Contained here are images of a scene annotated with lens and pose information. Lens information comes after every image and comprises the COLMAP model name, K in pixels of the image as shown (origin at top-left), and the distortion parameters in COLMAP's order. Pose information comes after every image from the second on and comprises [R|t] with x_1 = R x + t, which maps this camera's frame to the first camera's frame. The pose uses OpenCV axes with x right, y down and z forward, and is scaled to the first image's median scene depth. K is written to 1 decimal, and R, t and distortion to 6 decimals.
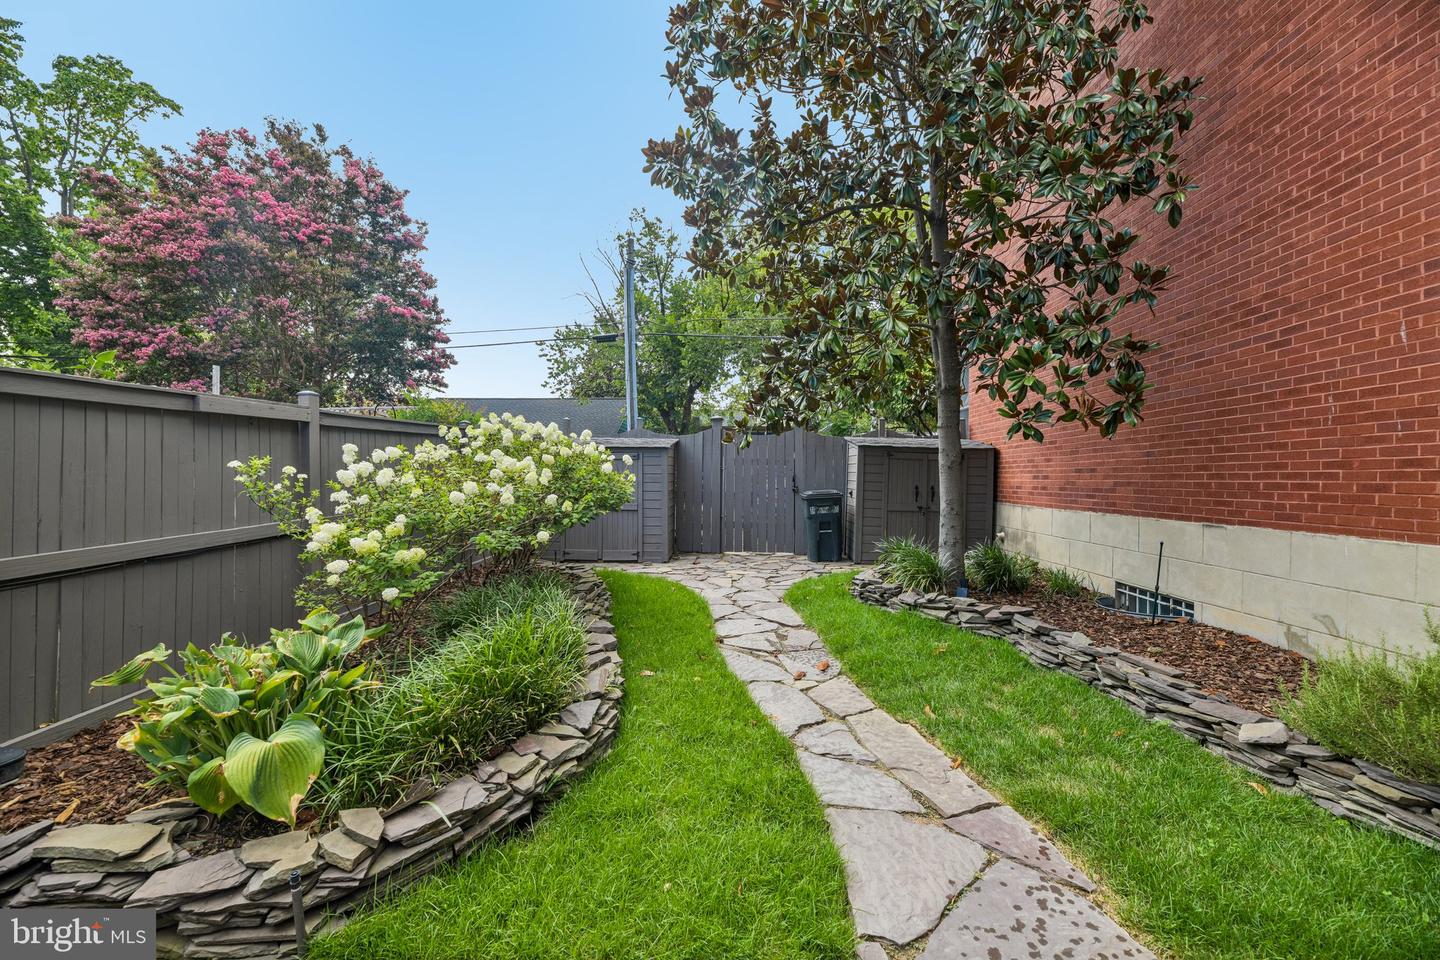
lens RADIAL K [[586.3, 0, 734.5], [0, 586.3, 475.3], [0, 0, 1]] dist [-0.007556, -0.000653]
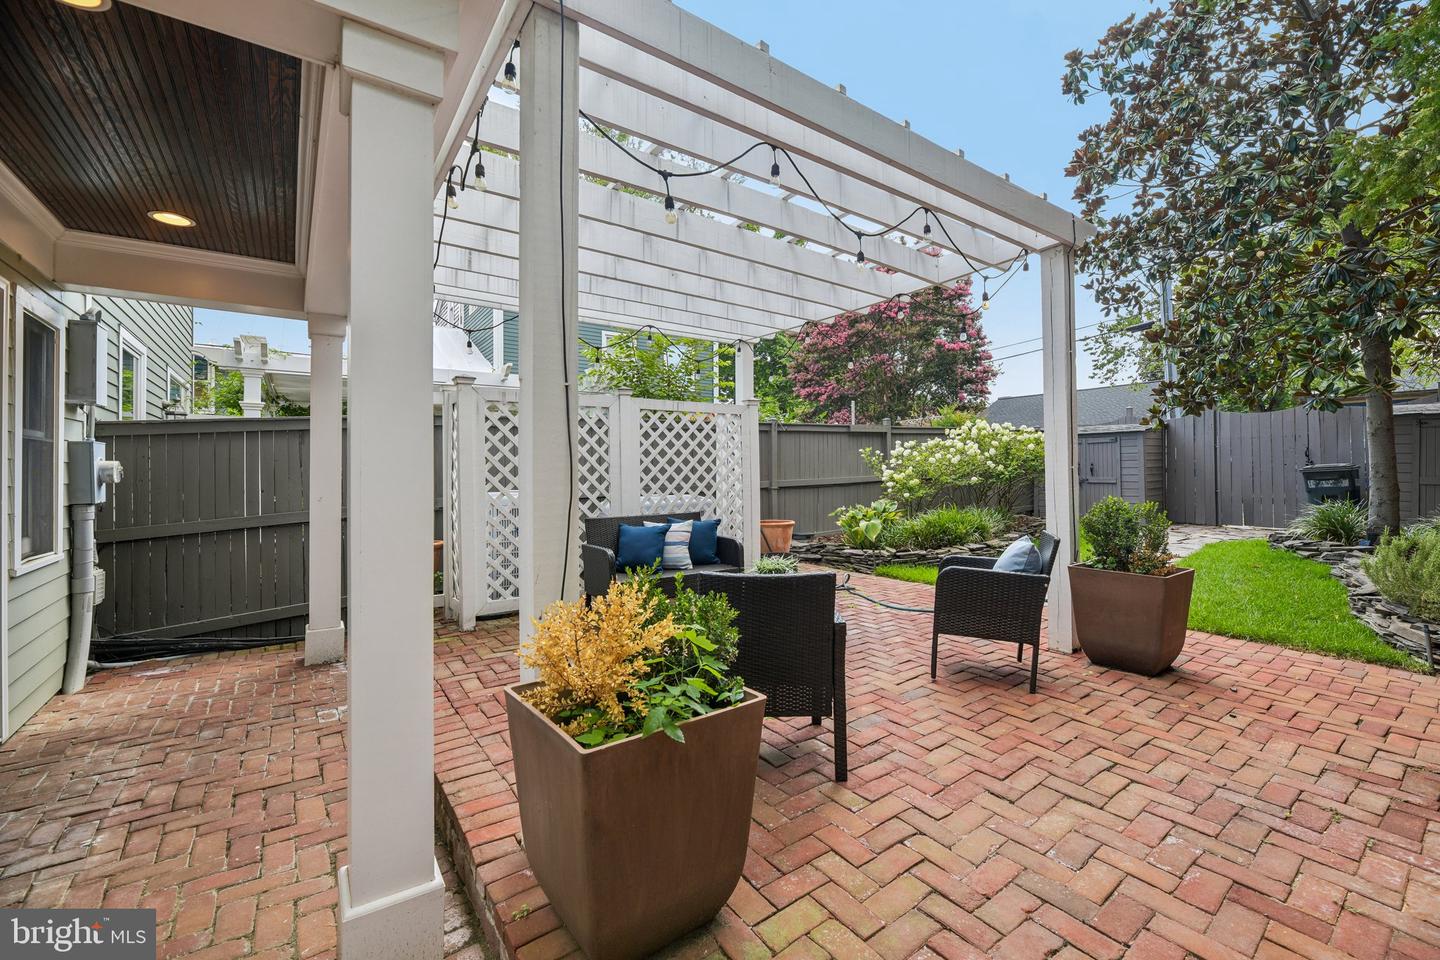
lens RADIAL K [[586.3, 0, 725.1], [0, 586.3, 471.5], [0, 0, 1]] dist [-0.007556, -0.000653]
pose [[0.588671, -0.011124, -0.808296, 0.722700], [0.013729, 0.999899, -0.003762, 0.059769], [0.808256, -0.008882, 0.588764, -0.830214]]
